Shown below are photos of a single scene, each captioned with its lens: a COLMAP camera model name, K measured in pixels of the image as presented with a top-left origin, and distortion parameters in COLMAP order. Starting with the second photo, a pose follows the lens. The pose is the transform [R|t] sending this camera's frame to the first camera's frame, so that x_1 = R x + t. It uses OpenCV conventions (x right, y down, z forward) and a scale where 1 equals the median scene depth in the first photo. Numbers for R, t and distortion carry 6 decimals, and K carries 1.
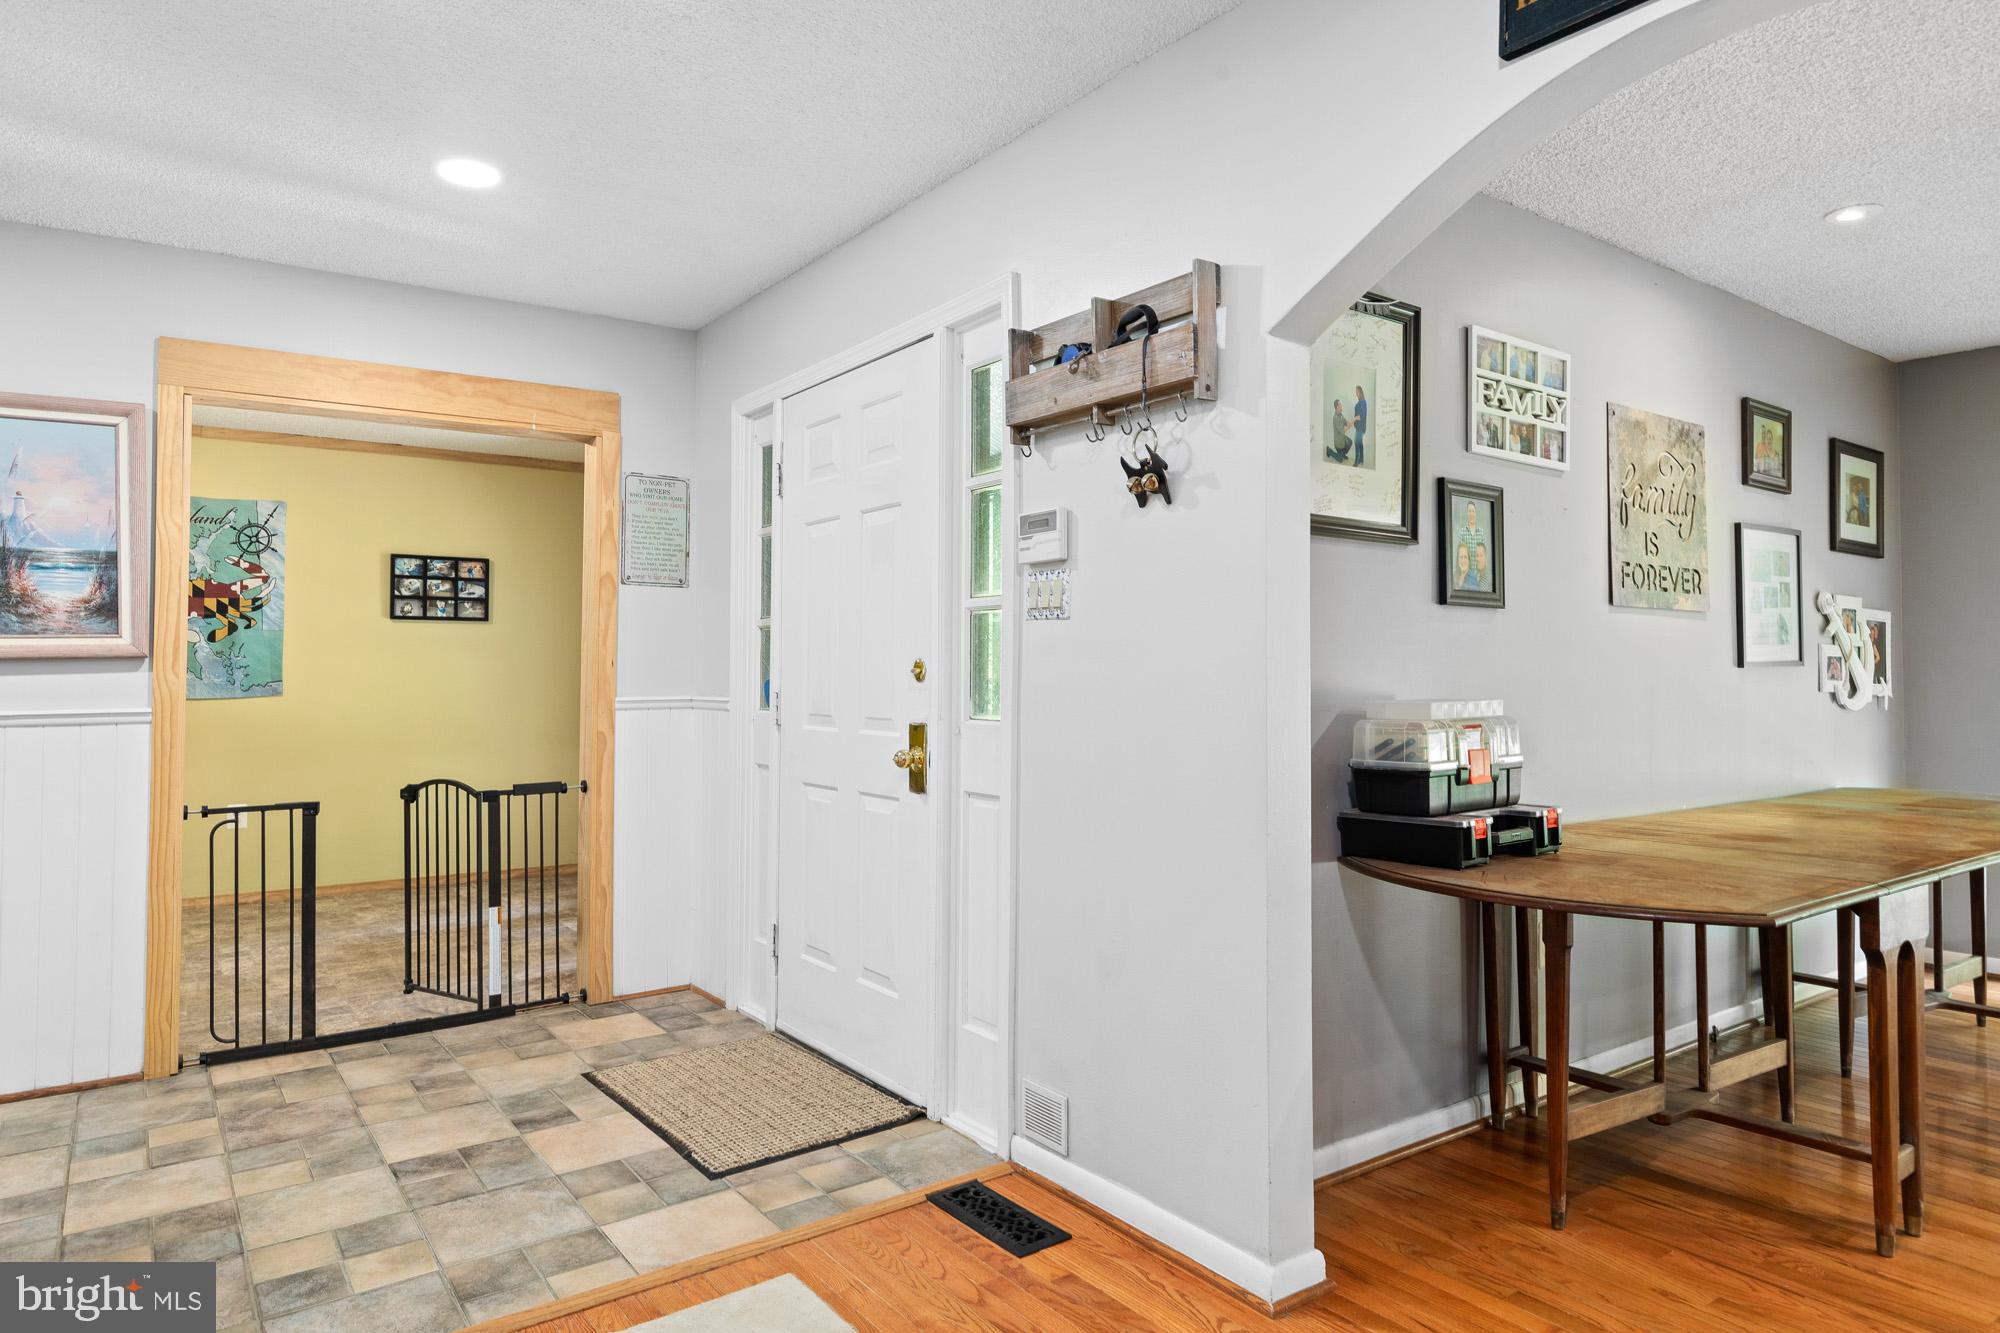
lens RADIAL K [[1210.6, 0, 991.9], [0, 1210.6, 655.7], [0, 0, 1]] dist [0.001025, 0.001778]
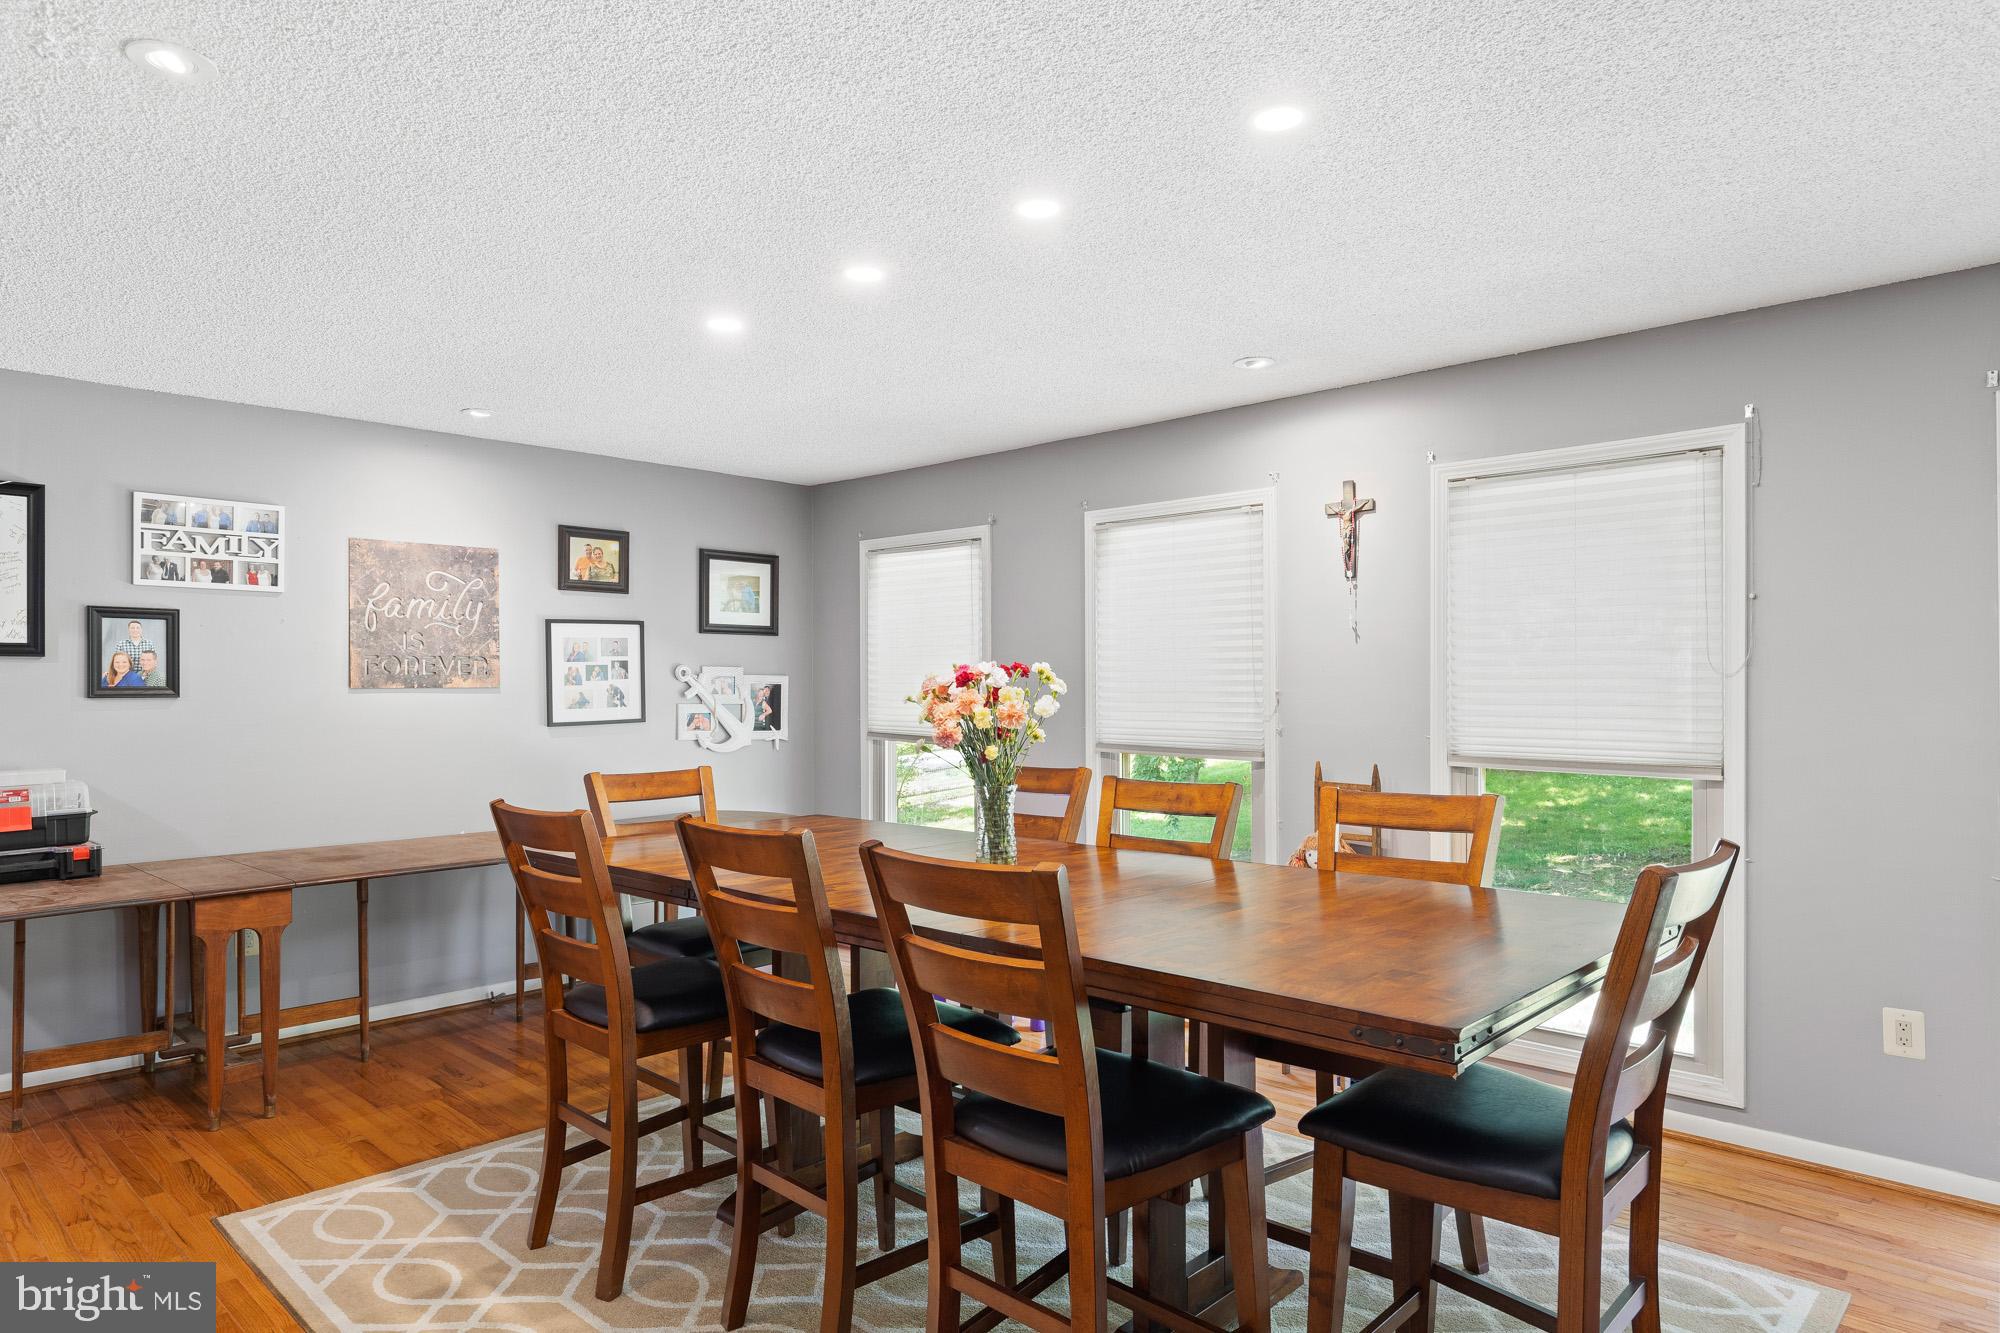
lens RADIAL K [[1210.6, 0, 1001.7], [0, 1210.6, 683.6], [0, 0, 1]] dist [0.001025, 0.001778]
pose [[0.982750, -0.000037, 0.184941, 2.073880], [-0.004721, 0.999669, 0.025287, -0.178326], [-0.184880, -0.025724, 0.982424, -1.006567]]
